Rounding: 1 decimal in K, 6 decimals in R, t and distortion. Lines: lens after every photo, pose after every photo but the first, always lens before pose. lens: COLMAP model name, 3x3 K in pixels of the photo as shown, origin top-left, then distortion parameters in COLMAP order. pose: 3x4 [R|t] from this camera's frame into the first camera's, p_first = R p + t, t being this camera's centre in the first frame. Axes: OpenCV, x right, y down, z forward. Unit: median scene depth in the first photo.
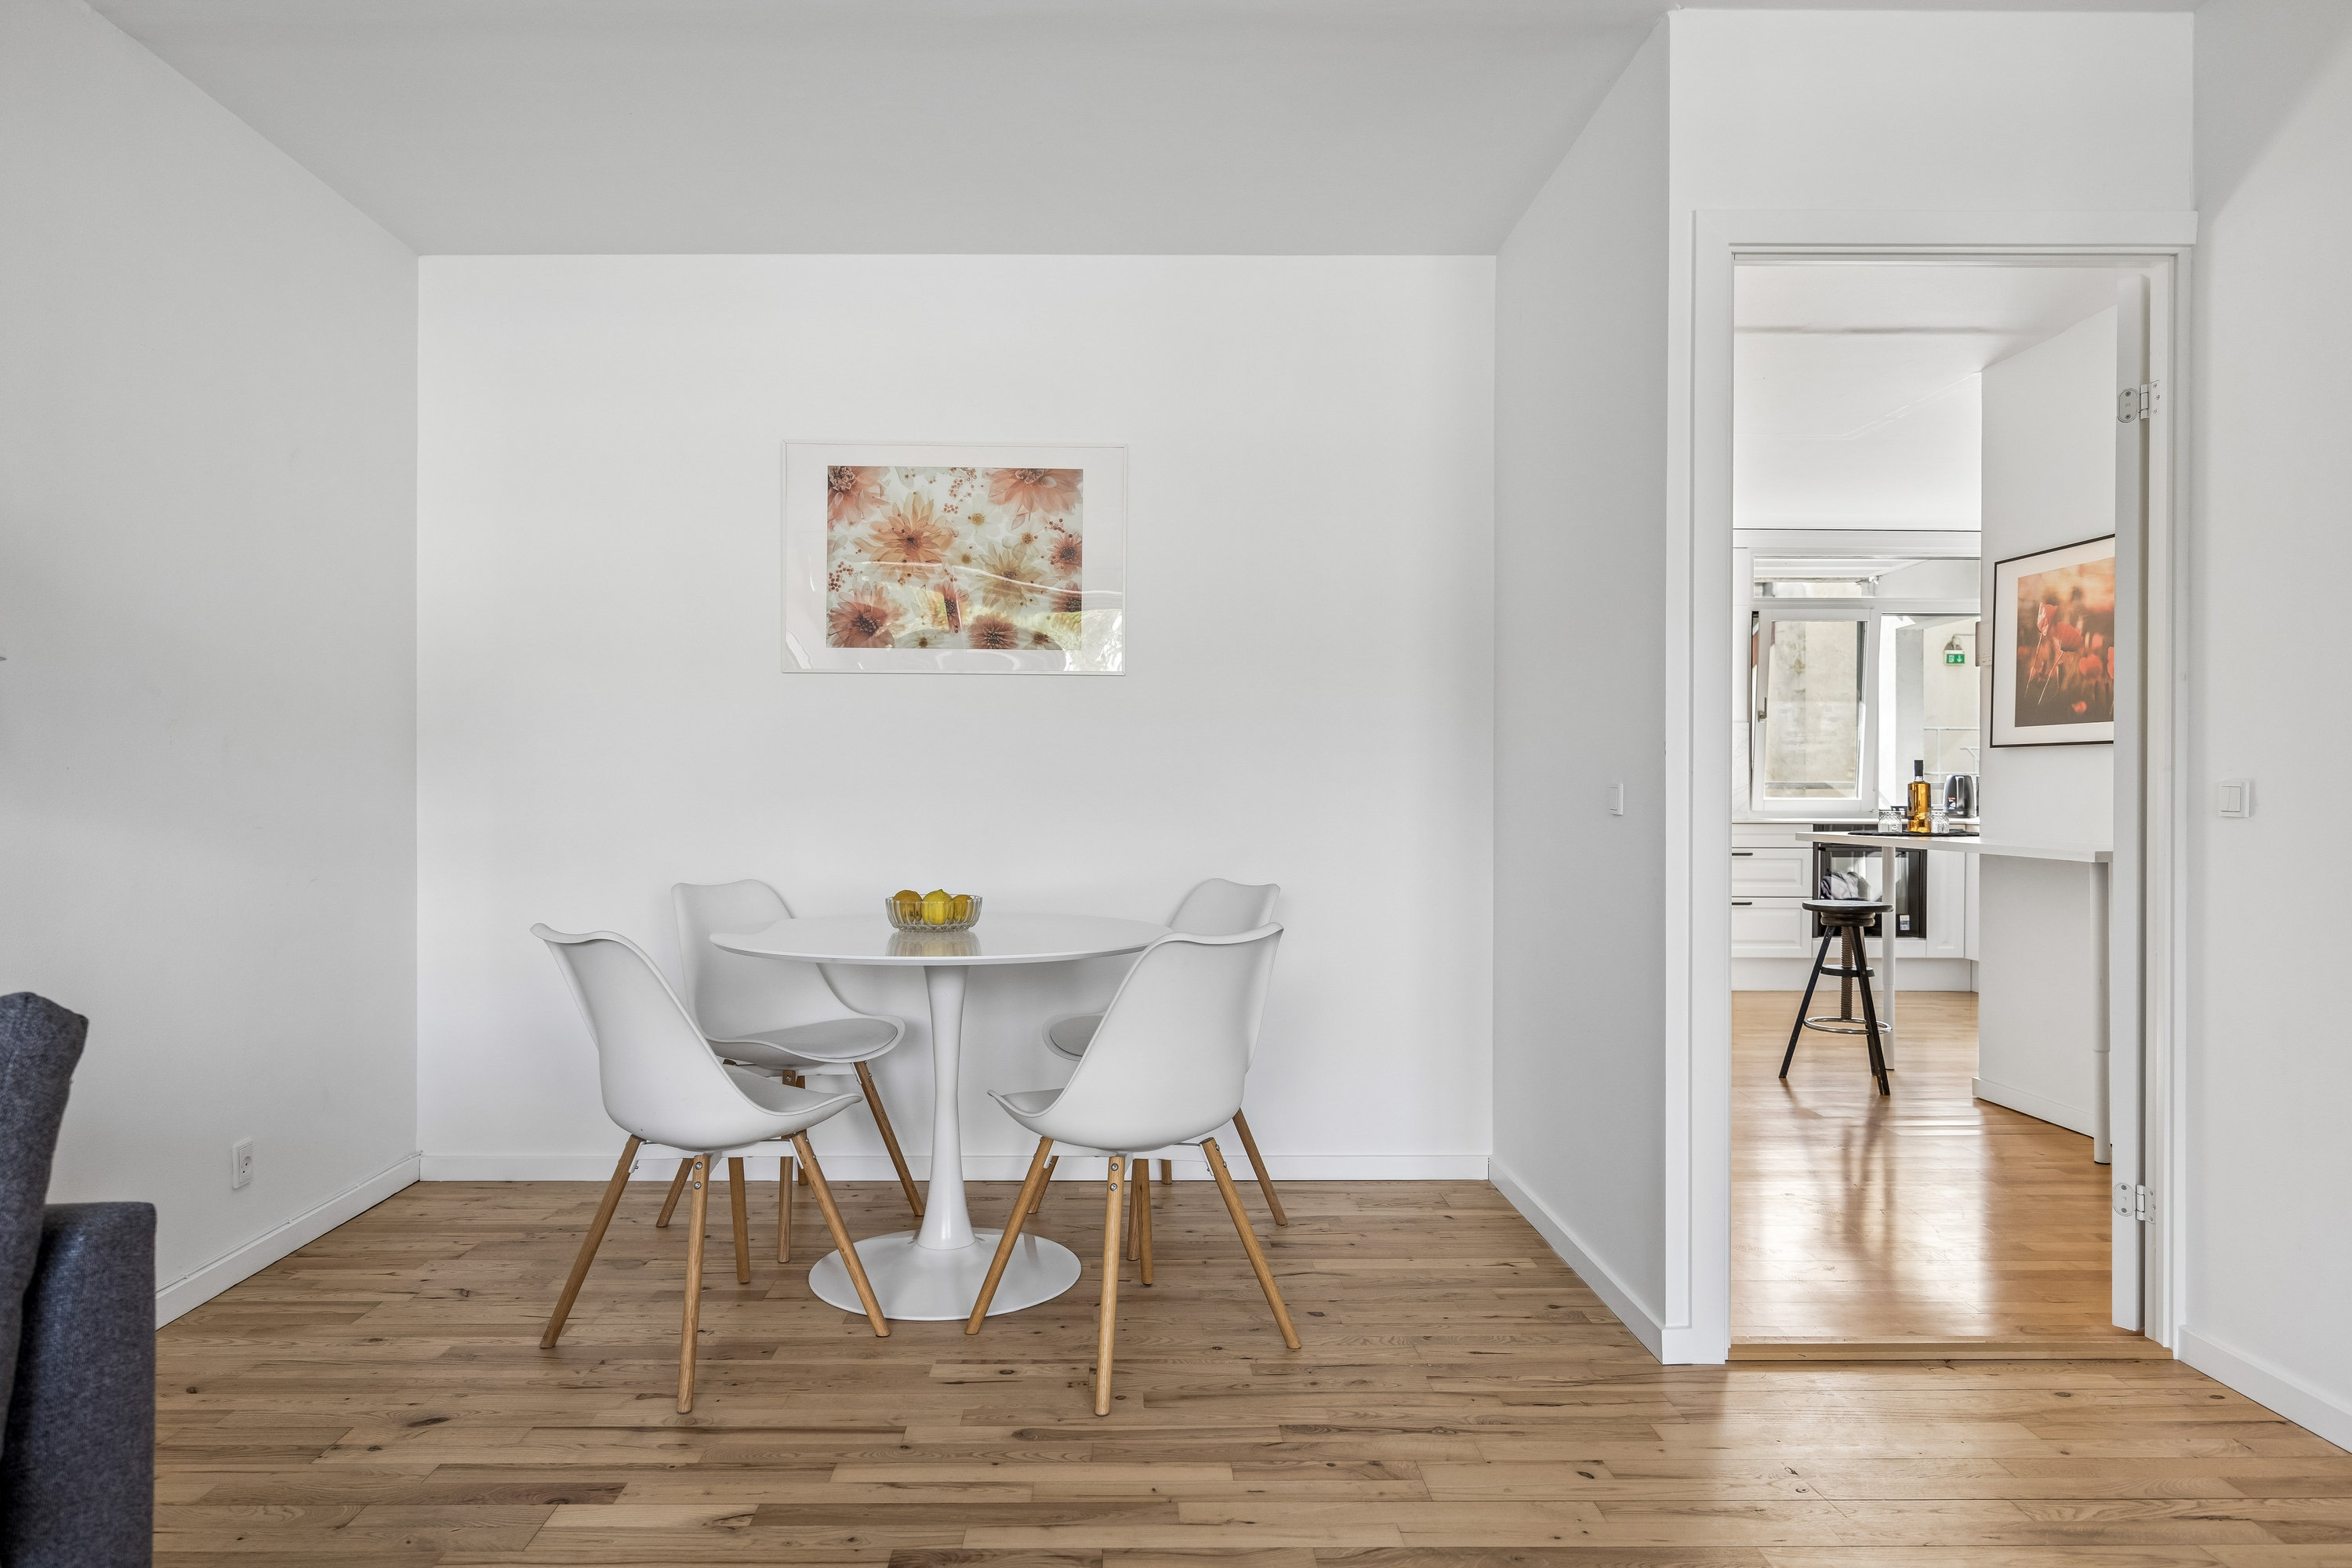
lens RADIAL K [[1481.2, 0, 1162.7], [0, 1481.2, 794.5], [0, 0, 1]] dist [-0.007417, 0.002322]
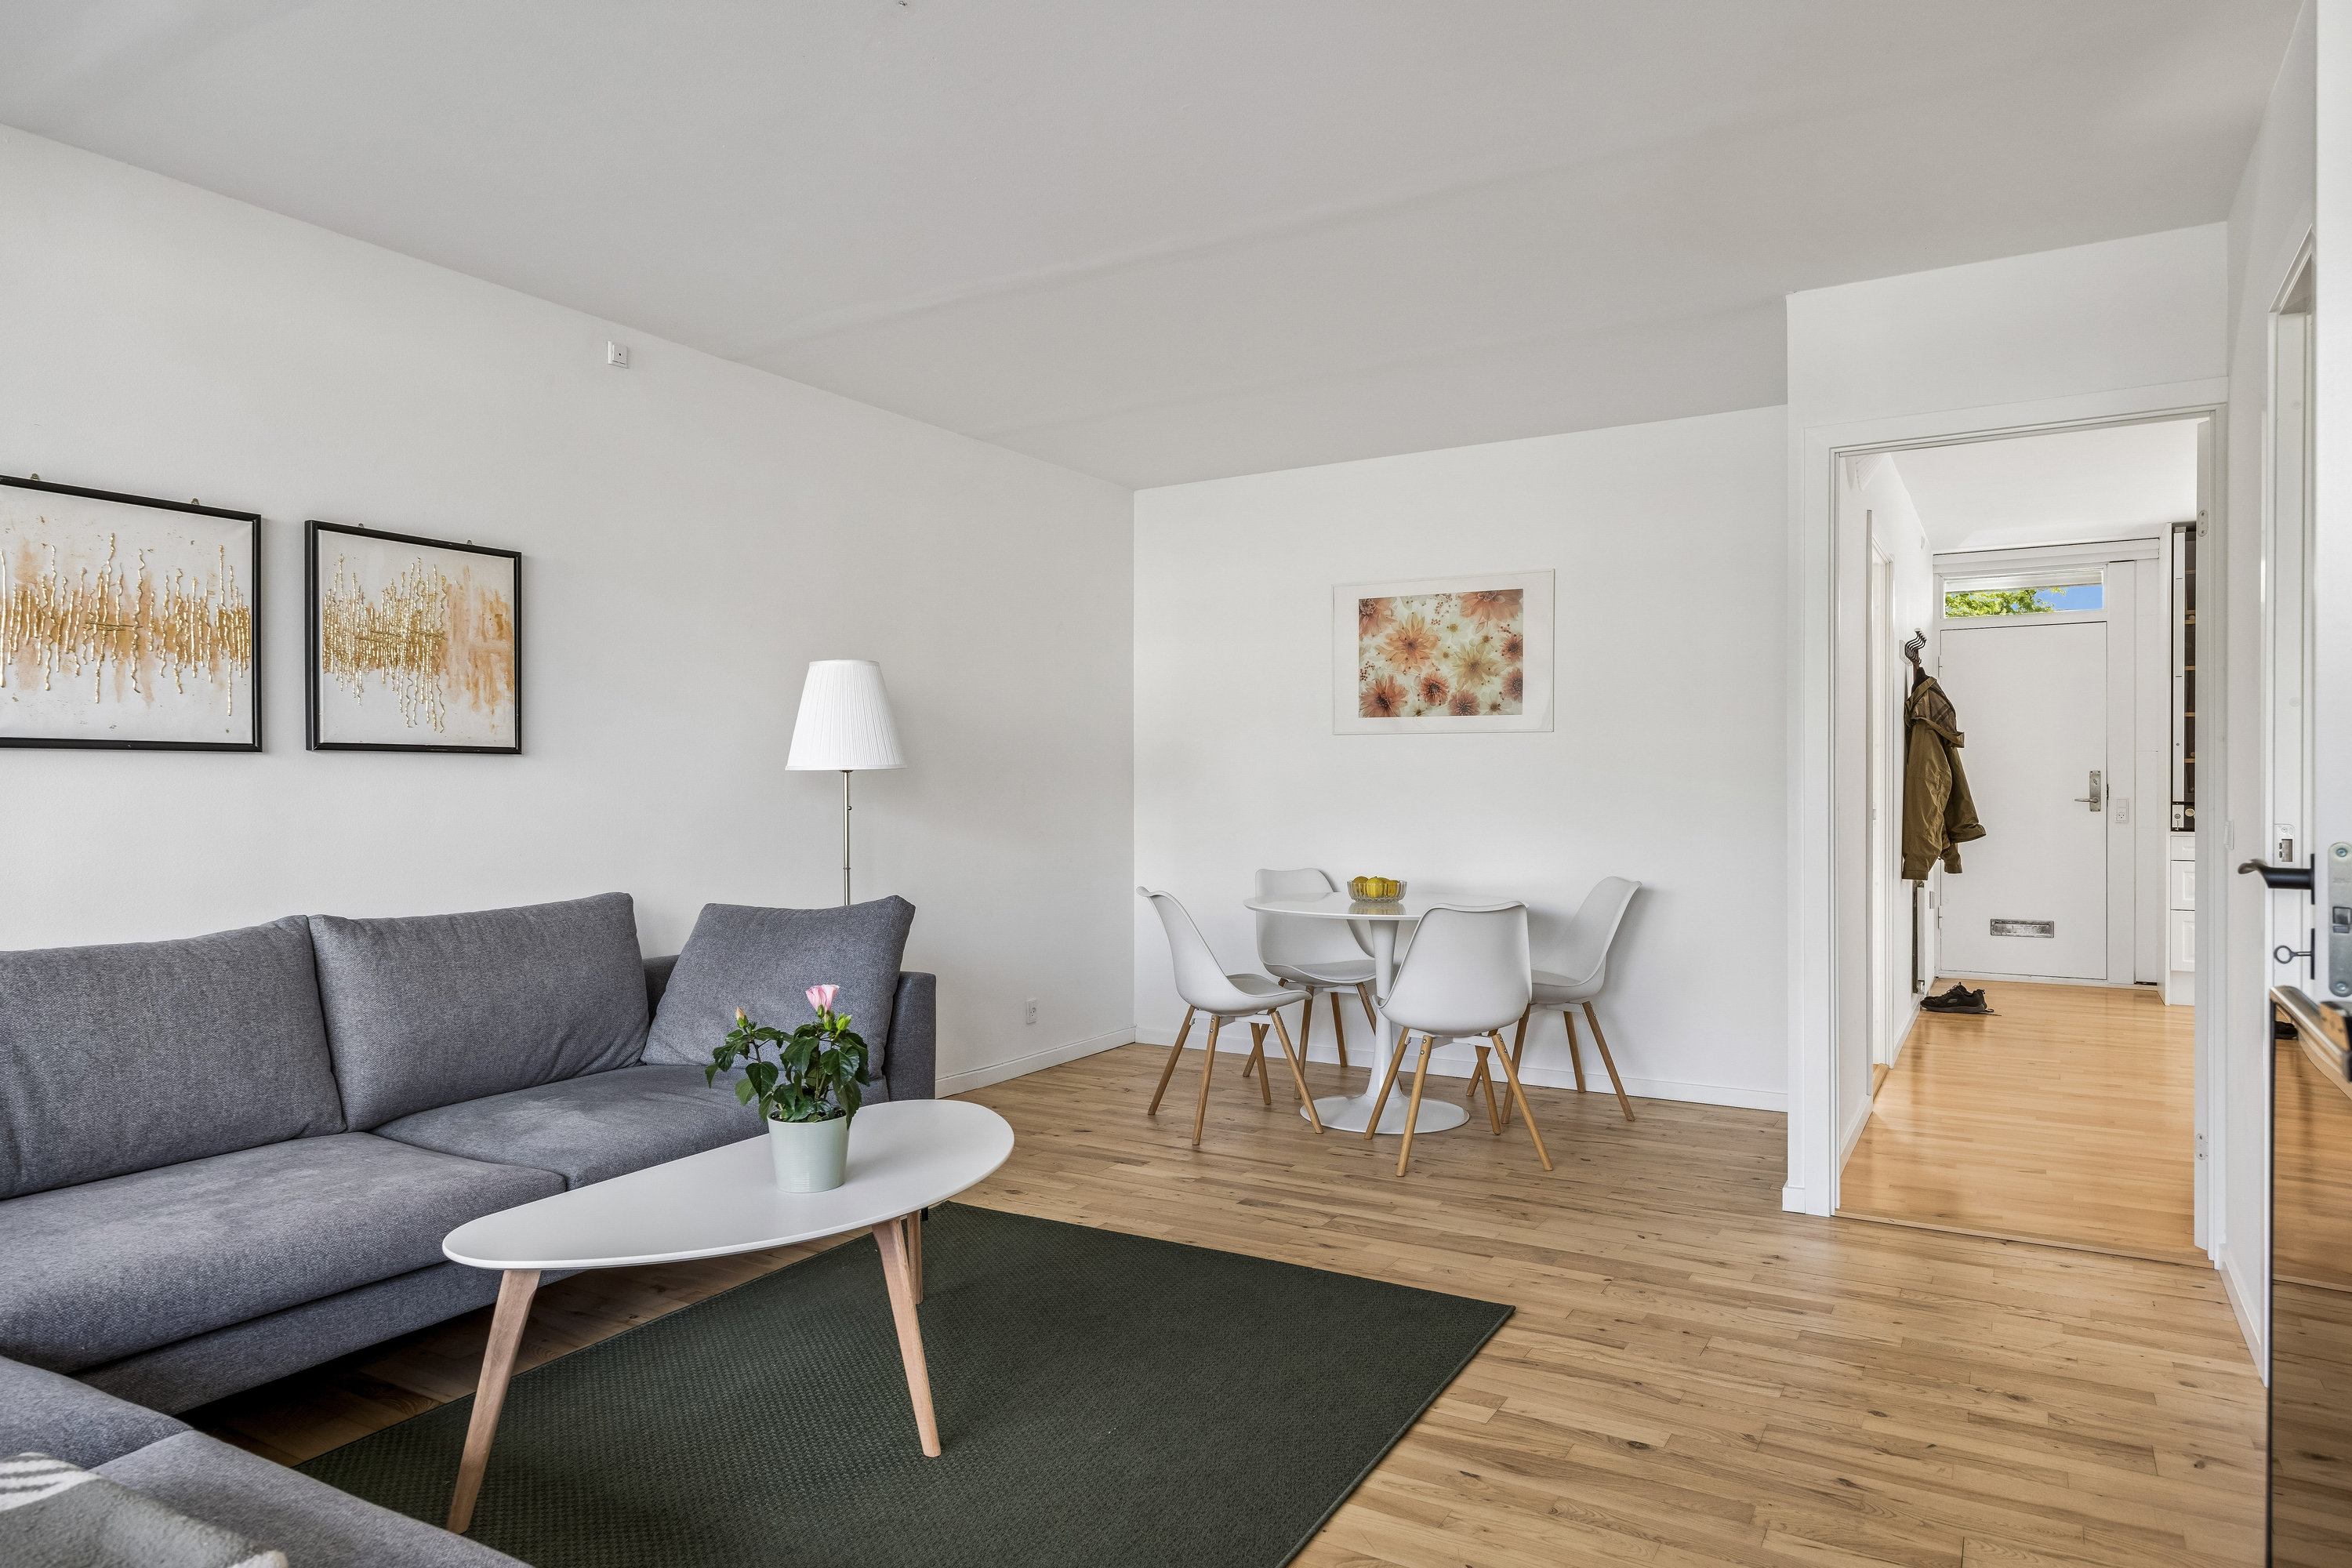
lens RADIAL K [[1481.2, 0, 1172.2], [0, 1481.2, 782.7], [0, 0, 1]] dist [-0.007417, 0.002322]
pose [[0.849629, -0.002584, -0.527375, 0.417718], [0.000598, 0.999992, -0.003937, -0.025982], [0.527381, 0.003030, 0.849623, -0.404640]]
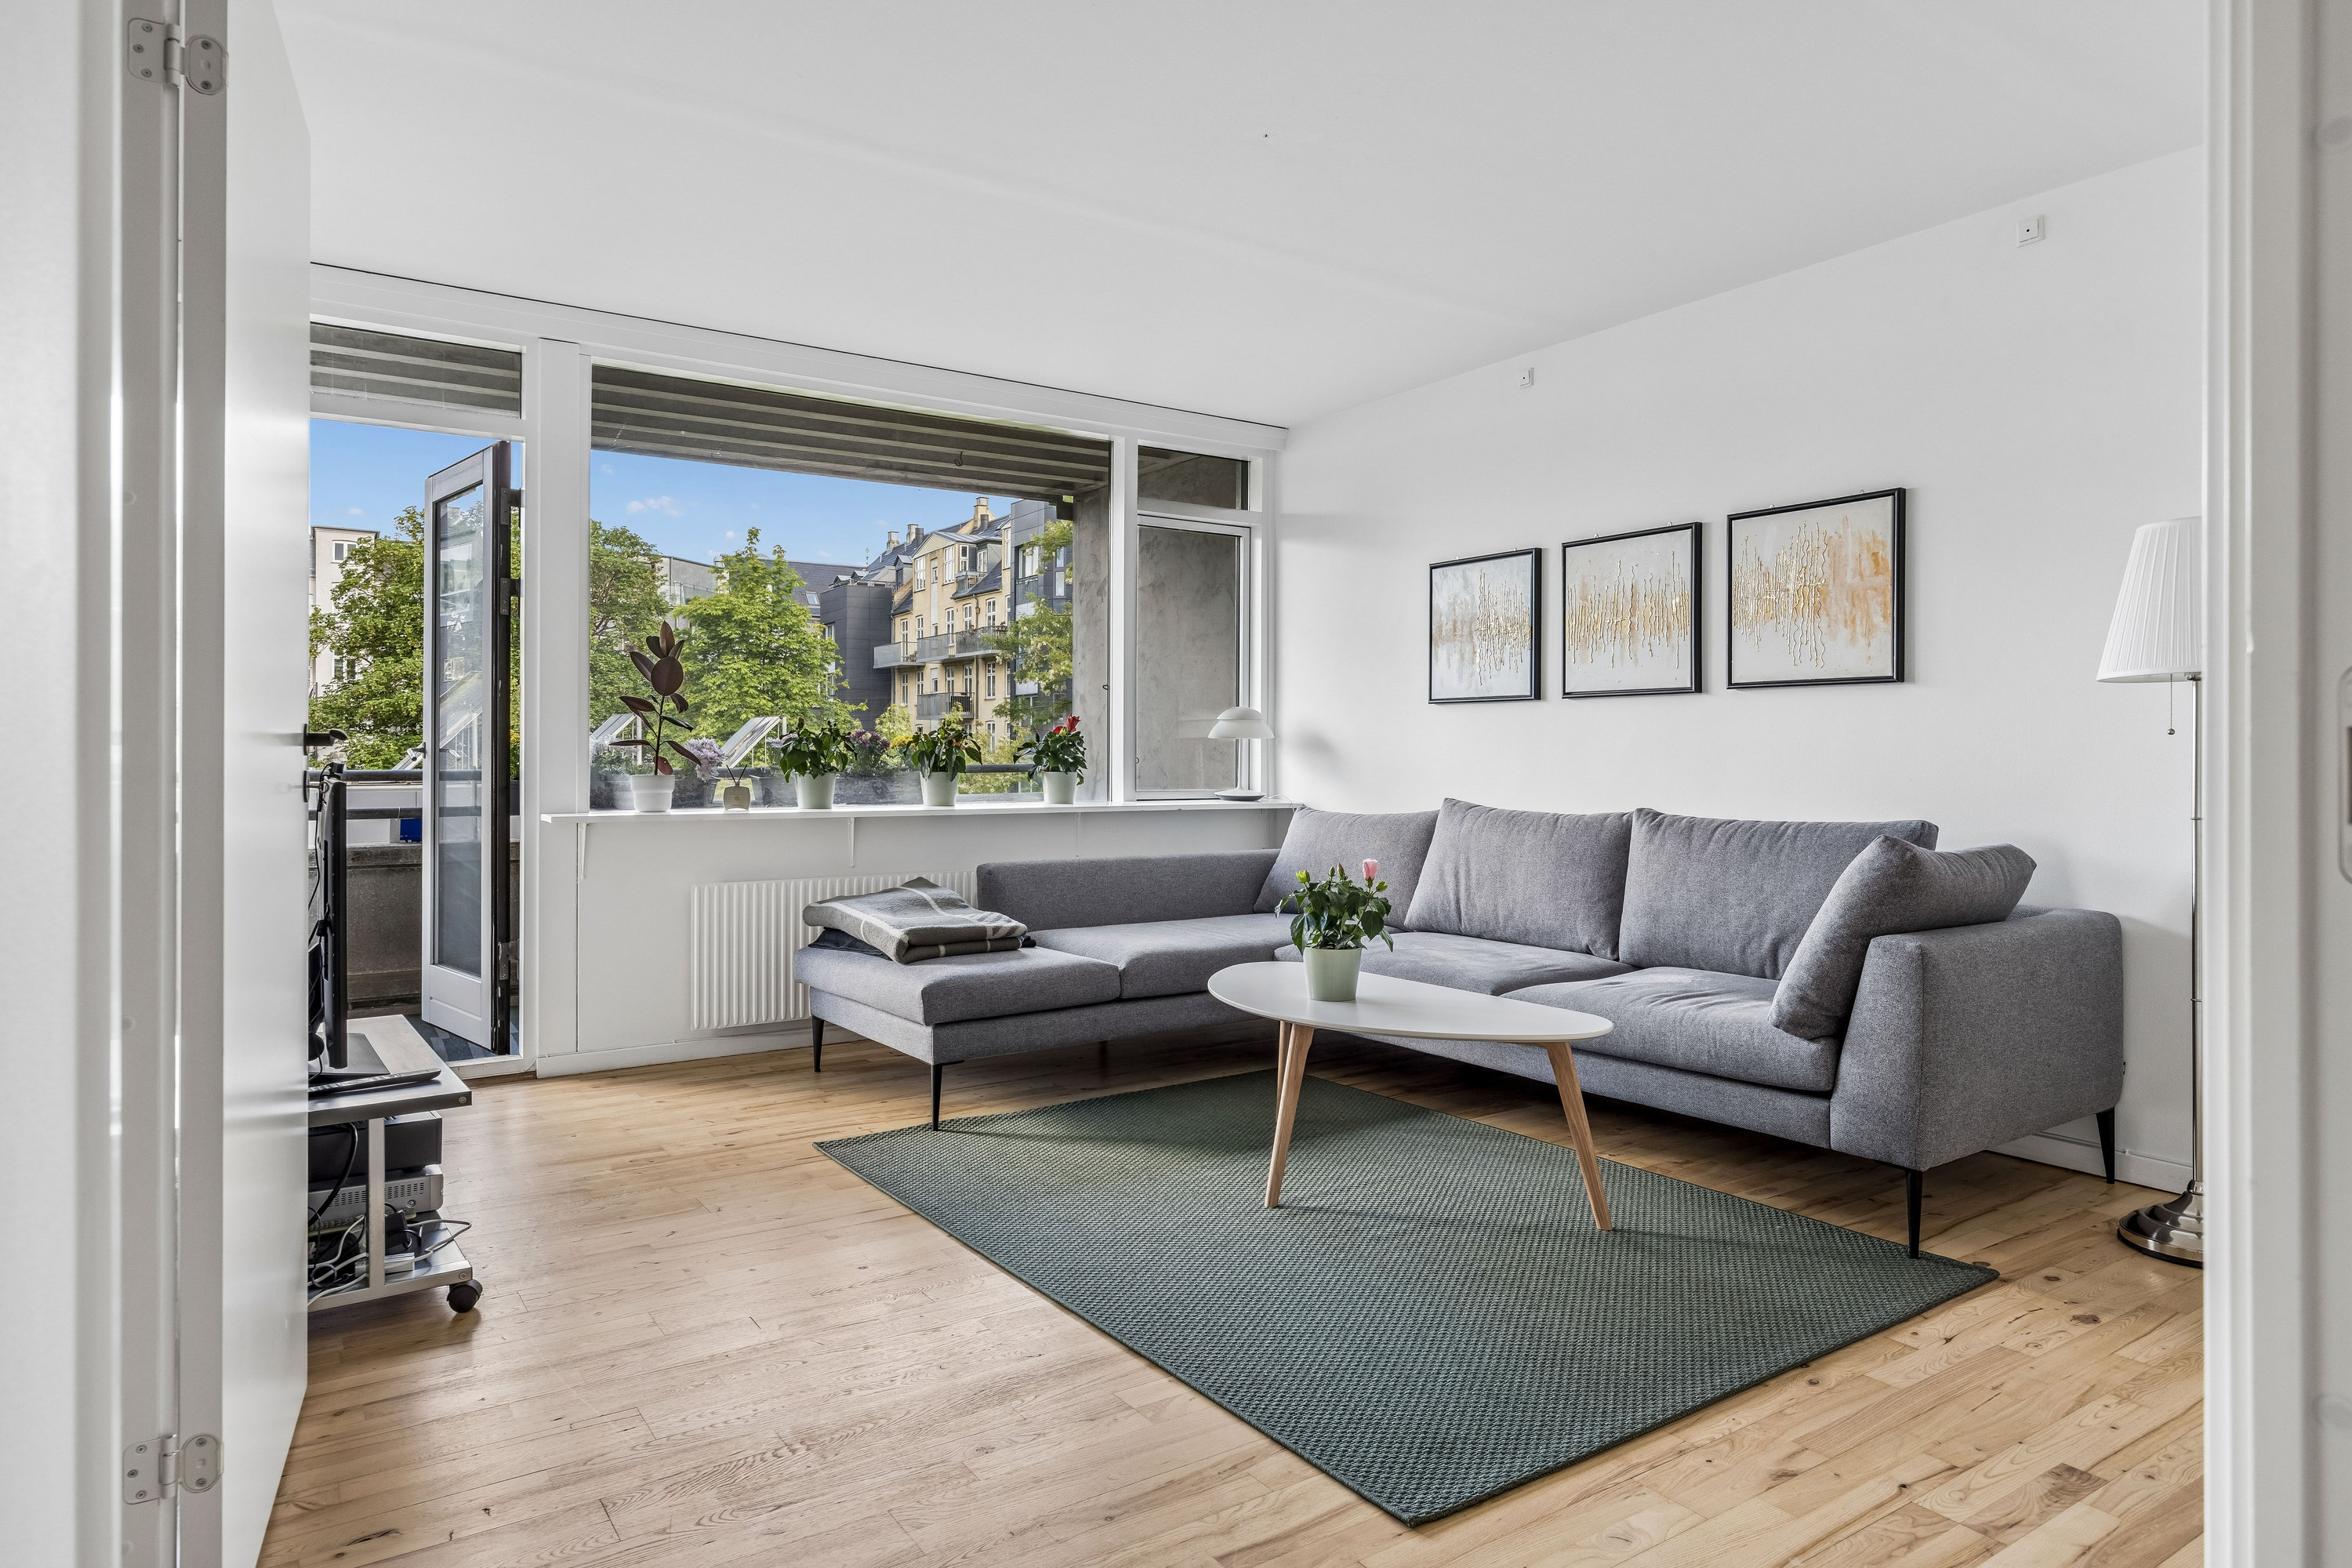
lens RADIAL K [[1398.8, 0, 1174.5], [0, 1398.8, 746.5], [0, 0, 1]] dist [0.003422, -0.001633]
pose [[-0.847856, 0.000310, -0.530226, 0.471316], [0.000415, 1.000000, -0.000078, -0.003480], [0.530226, -0.000286, -0.847856, 0.812136]]
